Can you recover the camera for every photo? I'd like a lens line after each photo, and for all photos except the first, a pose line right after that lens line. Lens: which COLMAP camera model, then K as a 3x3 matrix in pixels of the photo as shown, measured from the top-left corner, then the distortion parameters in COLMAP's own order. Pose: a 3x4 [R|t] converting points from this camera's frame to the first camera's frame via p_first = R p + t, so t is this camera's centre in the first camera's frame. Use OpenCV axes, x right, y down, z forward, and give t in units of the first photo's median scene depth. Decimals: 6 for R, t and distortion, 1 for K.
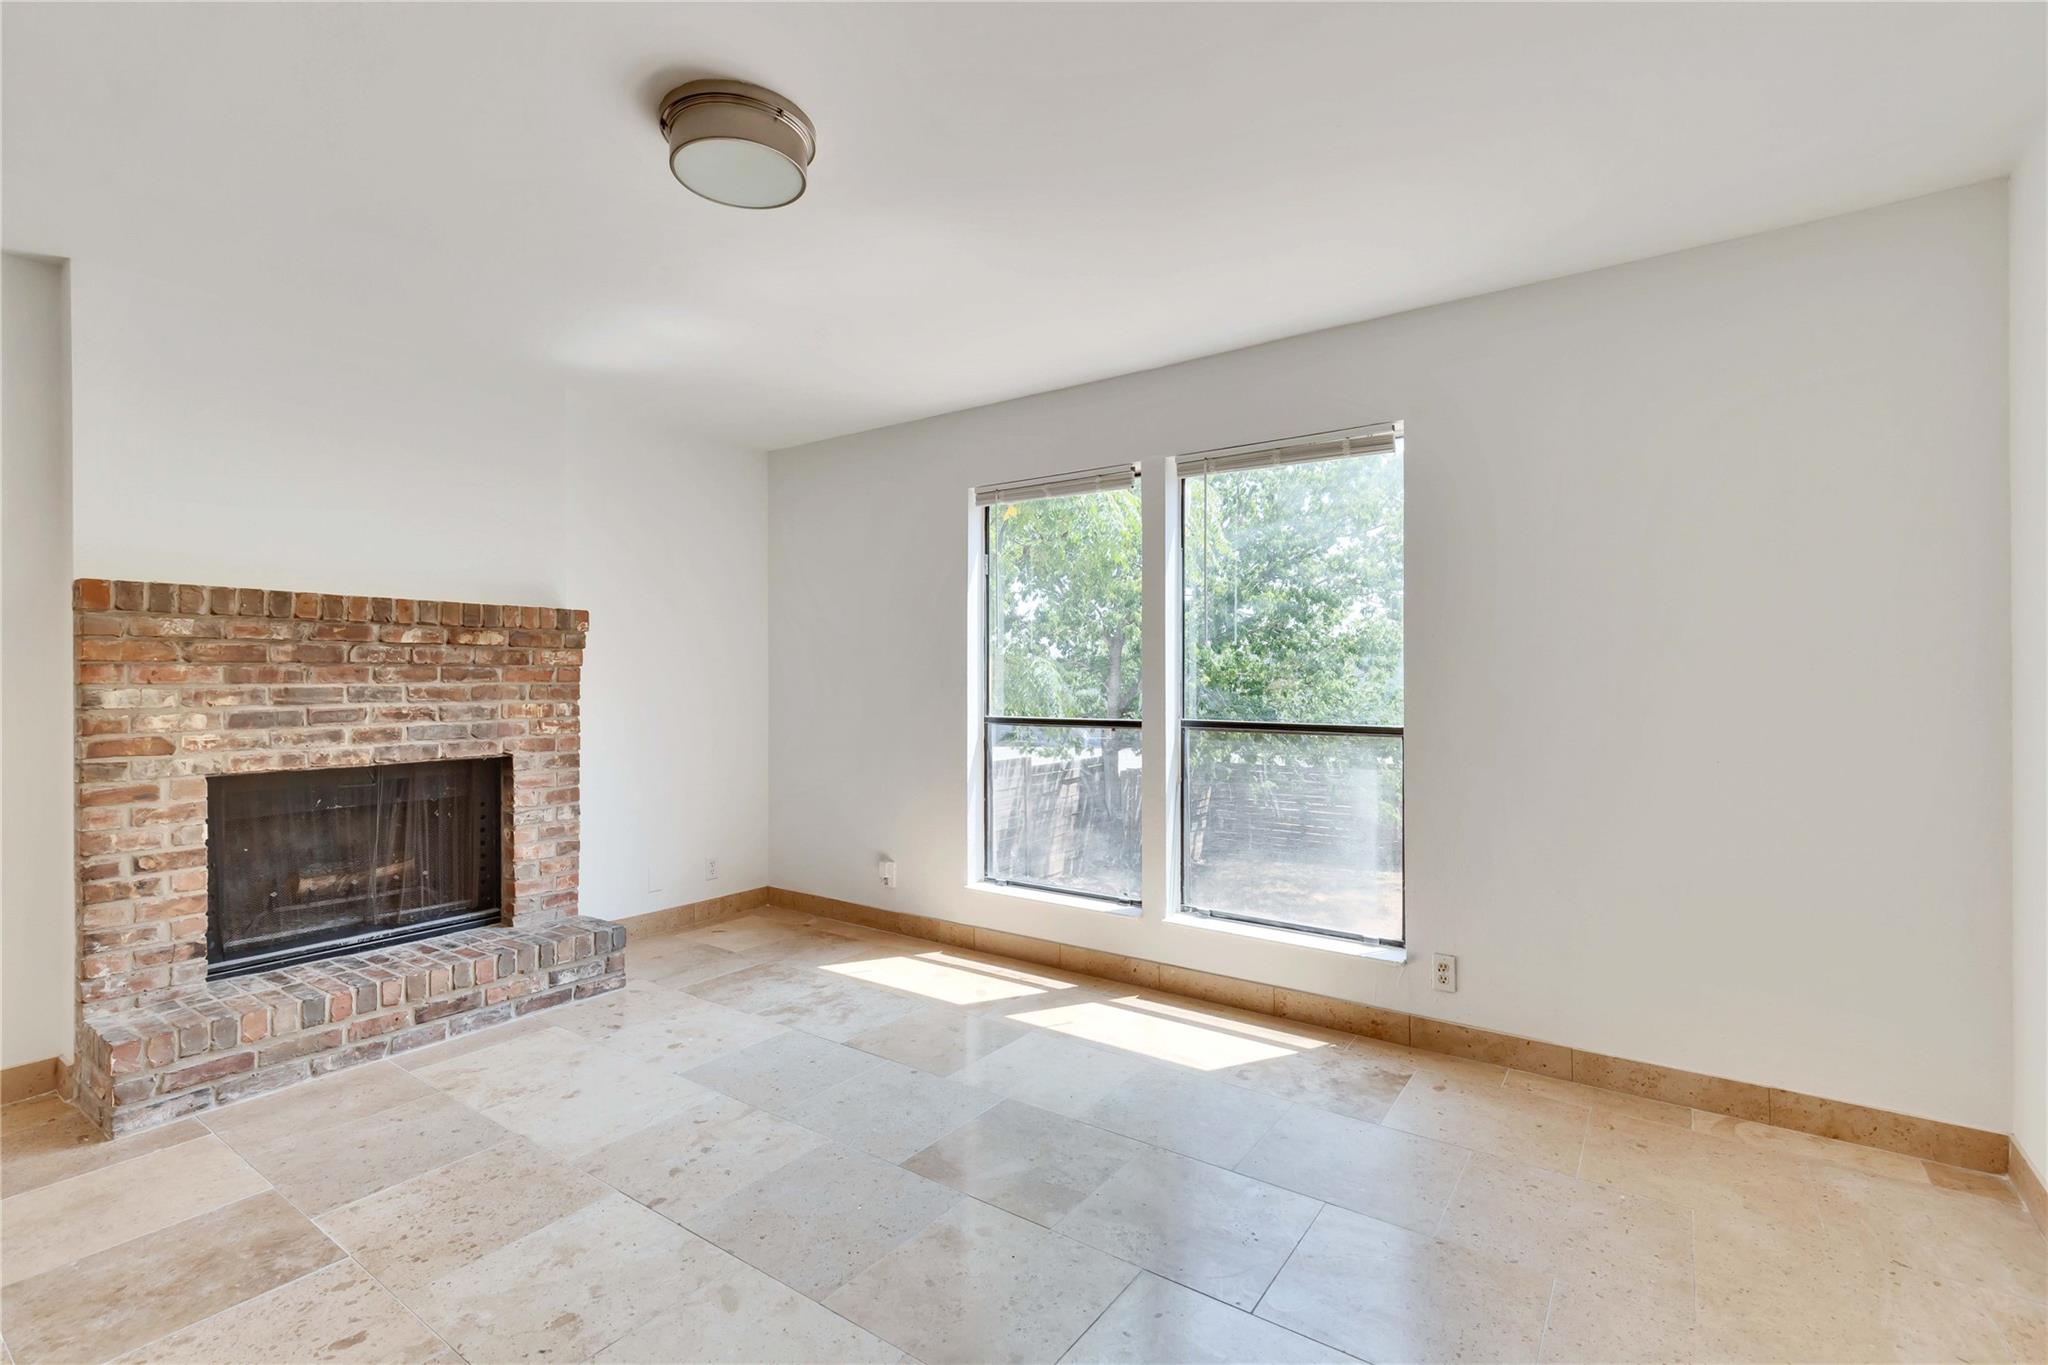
lens RADIAL K [[924.5, 0, 1027.8], [0, 924.5, 679.1], [0, 0, 1]] dist [-0.002552, 0.000425]
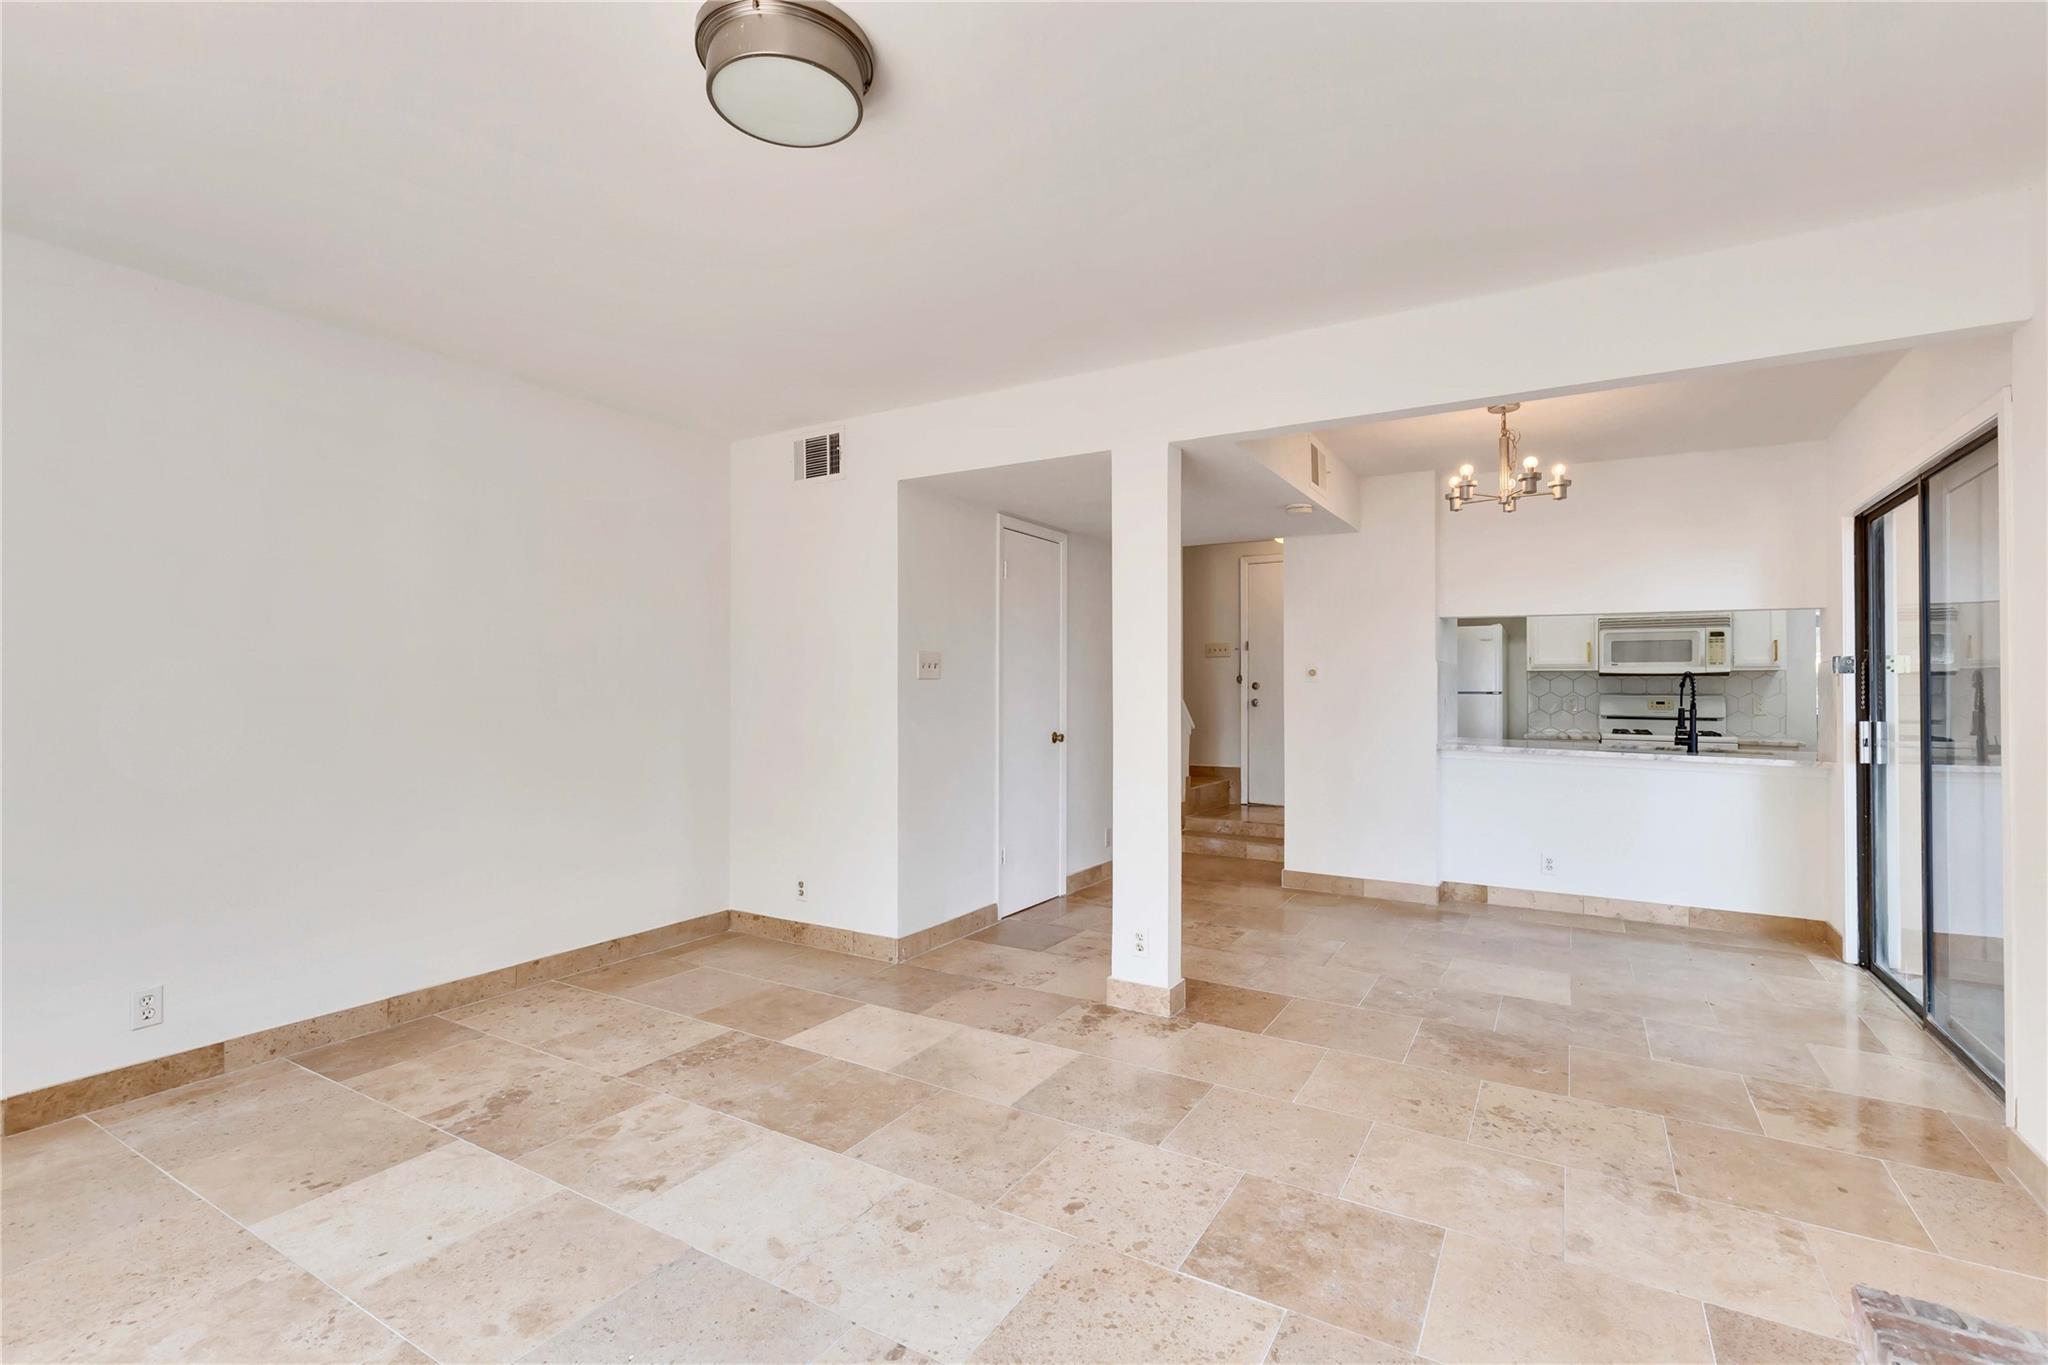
lens RADIAL K [[917.3, 0, 1022.0], [0, 917.3, 677.7], [0, 0, 1]] dist [0.006866, -0.000272]
pose [[-0.997388, 0.000751, -0.072220, -0.315644], [0.001833, 0.999887, -0.014914, 0.002888], [0.072201, -0.015008, -0.997277, 1.251218]]
